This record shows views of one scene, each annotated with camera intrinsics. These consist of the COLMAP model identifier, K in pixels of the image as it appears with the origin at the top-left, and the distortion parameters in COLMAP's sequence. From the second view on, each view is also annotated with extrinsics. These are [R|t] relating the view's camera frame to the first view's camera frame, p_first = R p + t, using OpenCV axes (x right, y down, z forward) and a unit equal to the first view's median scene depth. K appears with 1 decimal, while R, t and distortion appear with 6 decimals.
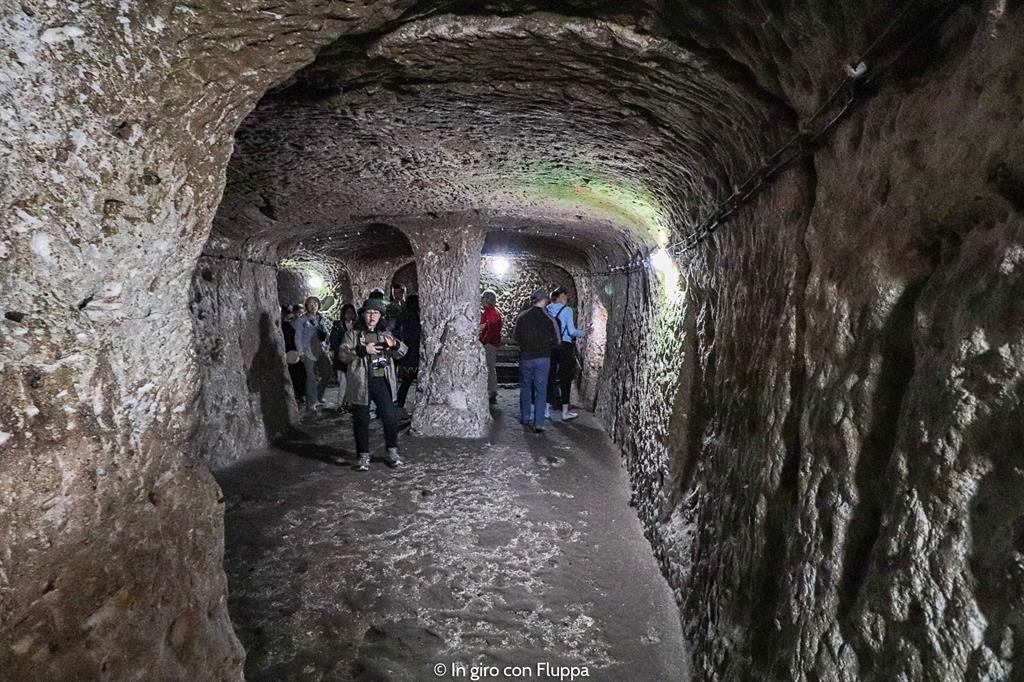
lens RADIAL K [[2624.8, 0, 511.3], [0, 2624.8, 357.8], [0, 0, 1]] dist [-0.402431, -0.364068]
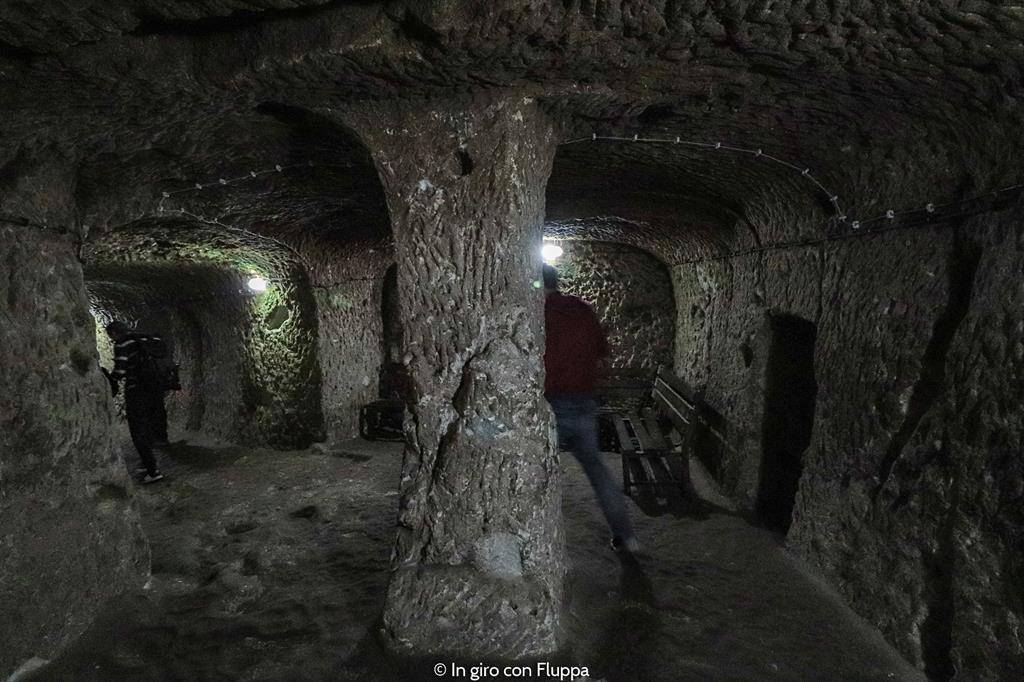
lens RADIAL K [[2624.8, 0, 511.3], [0, 2624.8, 357.8], [0, 0, 1]] dist [-0.402431, -0.364068]
pose [[0.999863, -0.015410, -0.006098, -0.015608], [0.015385, 0.999873, -0.004166, -0.011905], [0.006161, 0.004072, 0.999973, 0.599814]]
